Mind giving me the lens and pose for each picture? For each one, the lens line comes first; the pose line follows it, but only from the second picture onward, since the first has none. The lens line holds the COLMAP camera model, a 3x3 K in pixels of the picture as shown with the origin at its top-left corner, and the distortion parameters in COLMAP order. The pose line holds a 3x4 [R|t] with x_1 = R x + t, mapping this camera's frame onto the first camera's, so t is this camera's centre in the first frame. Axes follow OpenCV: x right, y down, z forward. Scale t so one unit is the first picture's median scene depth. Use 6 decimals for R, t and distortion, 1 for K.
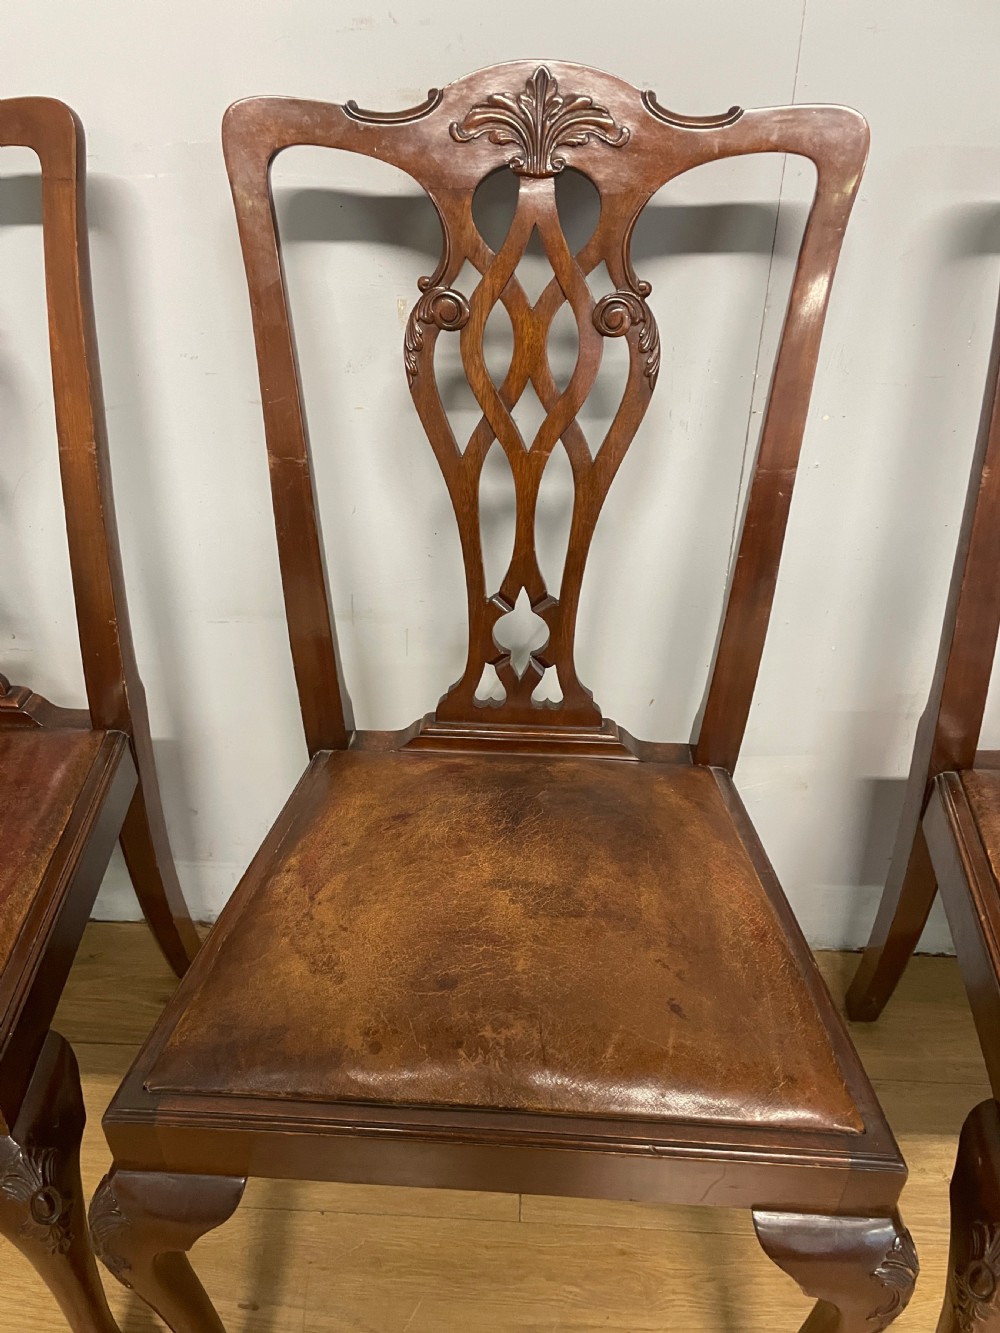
lens RADIAL K [[1007.9, 0, 487.2], [0, 1007.9, 677.7], [0, 0, 1]] dist [0.068821, -0.069541]
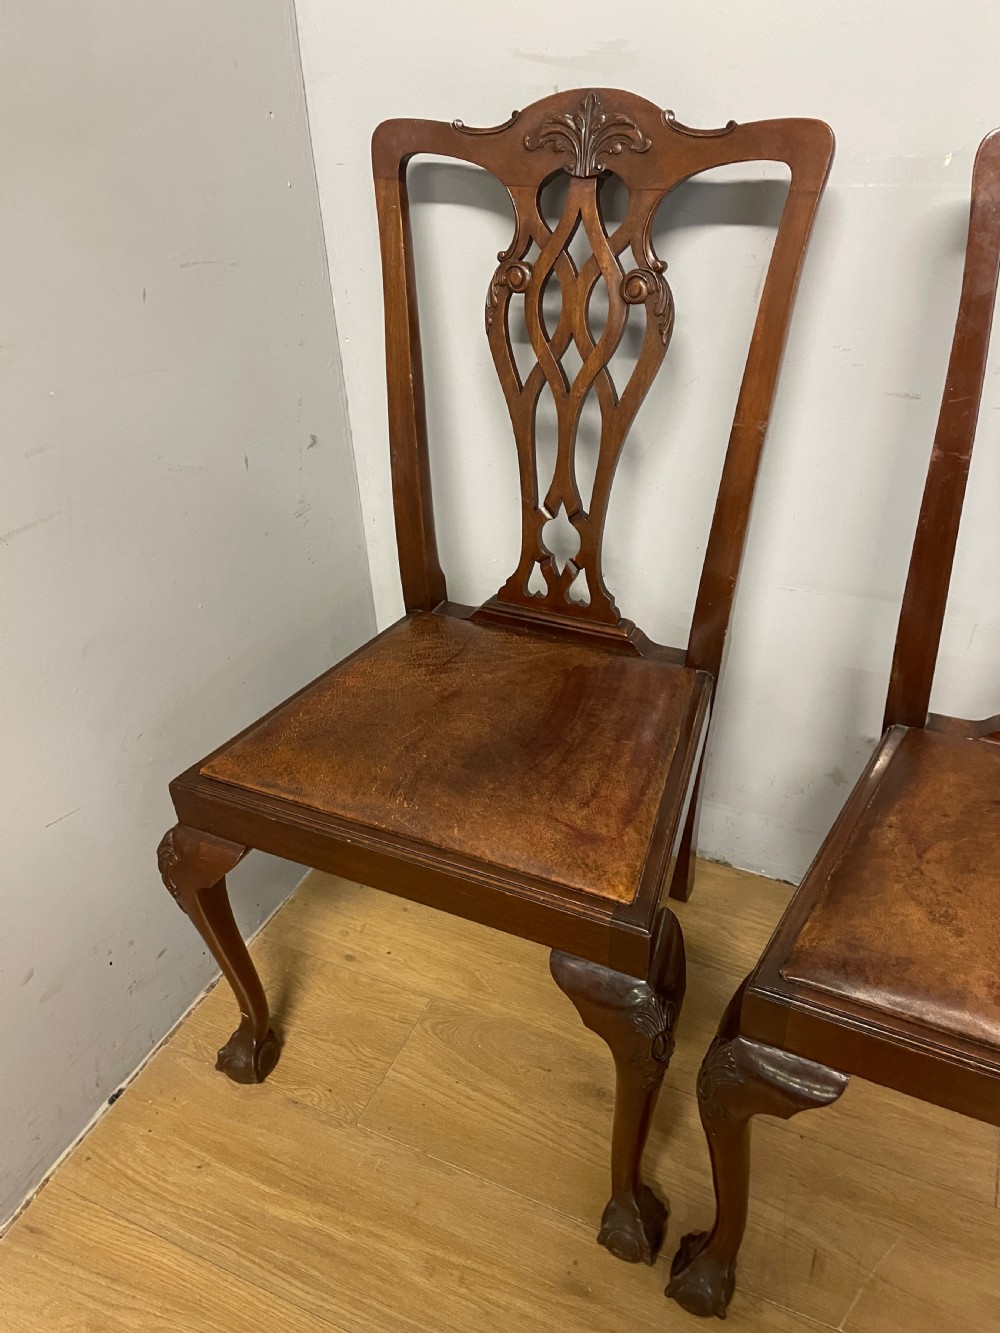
lens RADIAL K [[1007.9, 0, 509.3], [0, 1007.9, 673.4], [0, 0, 1]] dist [0.068821, -0.069541]
pose [[0.931286, 0.184753, -0.313962, -0.299968], [-0.176180, 0.982779, 0.055730, 0.042193], [0.318851, 0.003413, 0.947799, -0.211354]]
